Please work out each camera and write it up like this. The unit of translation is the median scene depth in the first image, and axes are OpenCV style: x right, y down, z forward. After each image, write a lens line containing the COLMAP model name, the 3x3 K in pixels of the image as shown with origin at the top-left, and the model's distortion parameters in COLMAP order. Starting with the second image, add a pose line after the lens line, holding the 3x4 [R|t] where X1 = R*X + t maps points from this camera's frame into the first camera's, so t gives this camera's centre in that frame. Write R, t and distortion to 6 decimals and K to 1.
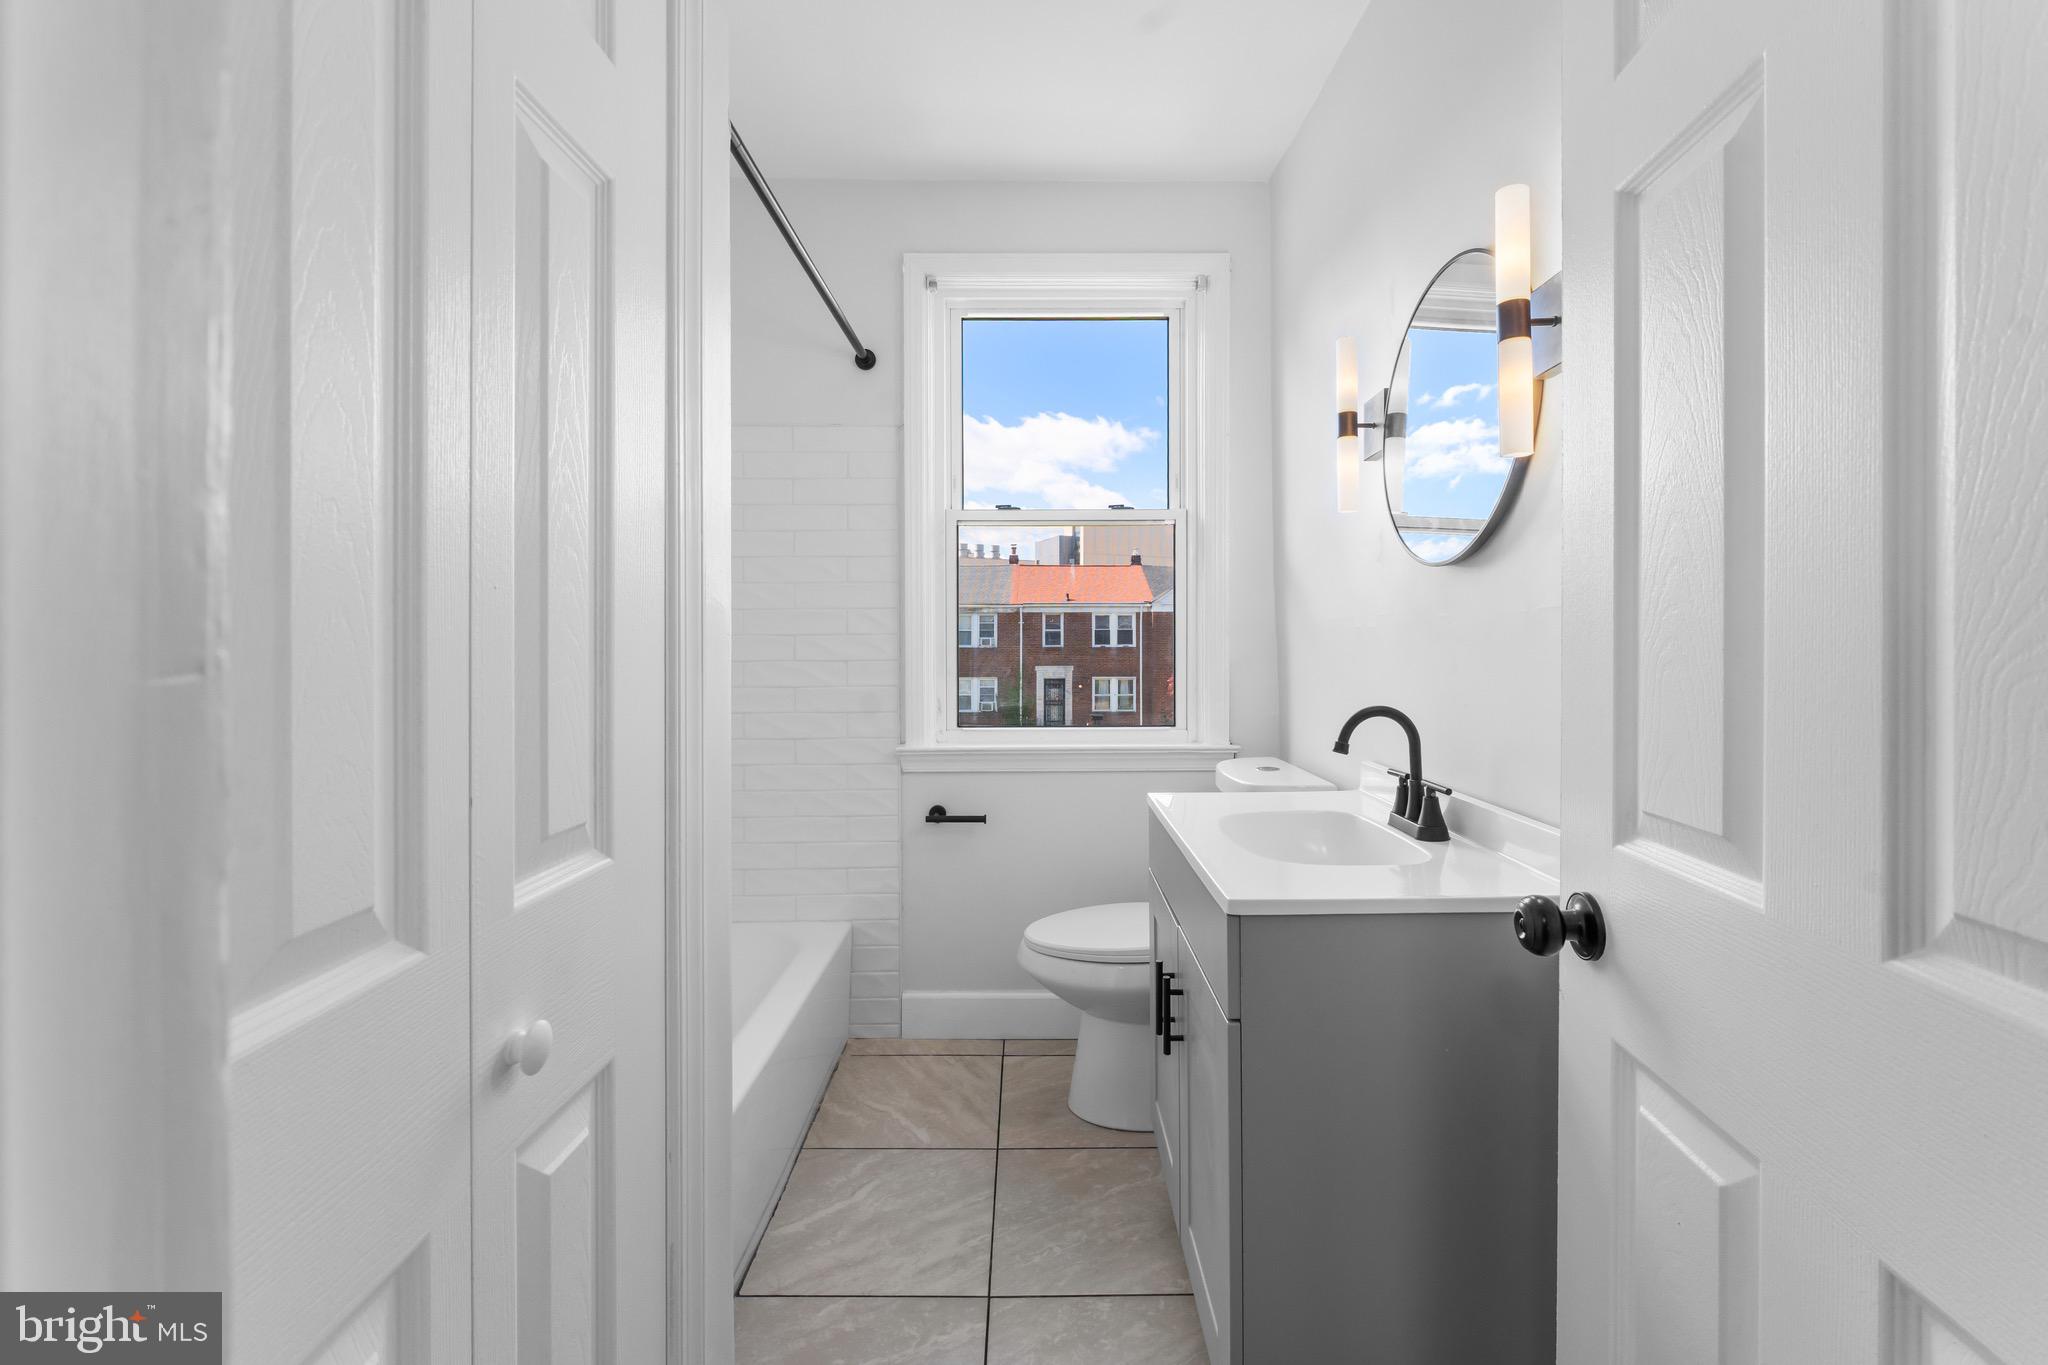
lens RADIAL K [[886.1, 0, 1036.9], [0, 886.1, 647.3], [0, 0, 1]] dist [-0.000719, 0.000088]
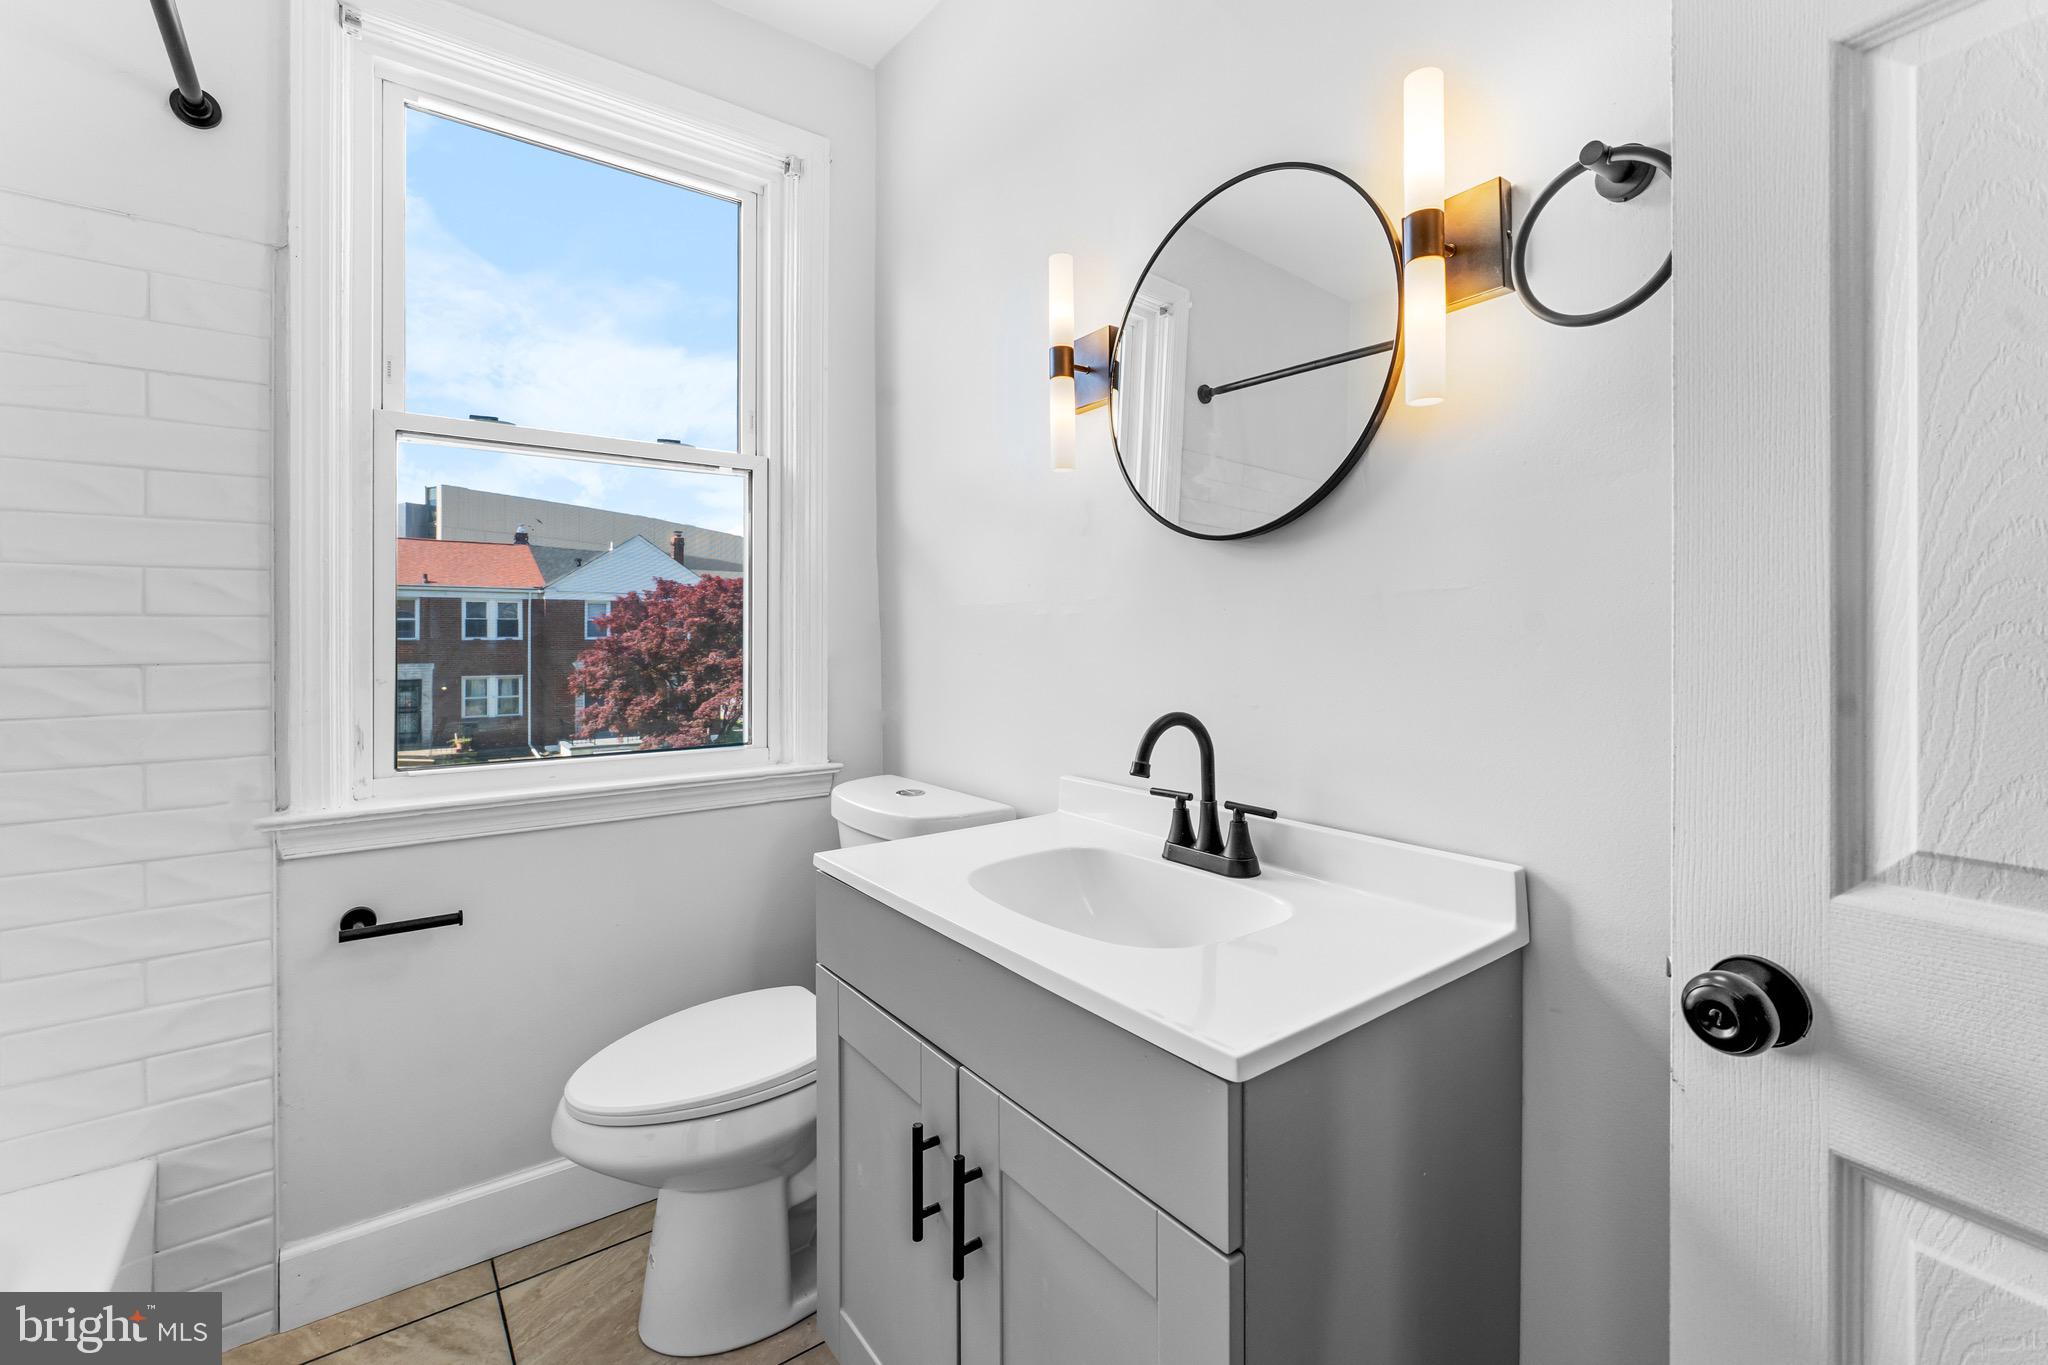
lens RADIAL K [[873.7, 0, 1025.7], [0, 873.7, 635.0], [0, 0, 1]] dist [-0.009233, 0.000247]
pose [[0.791596, 0.002165, 0.611041, -0.112928], [0.001536, 0.999984, -0.005532, 0.000950], [-0.611043, 0.005318, 0.791580, 0.270845]]
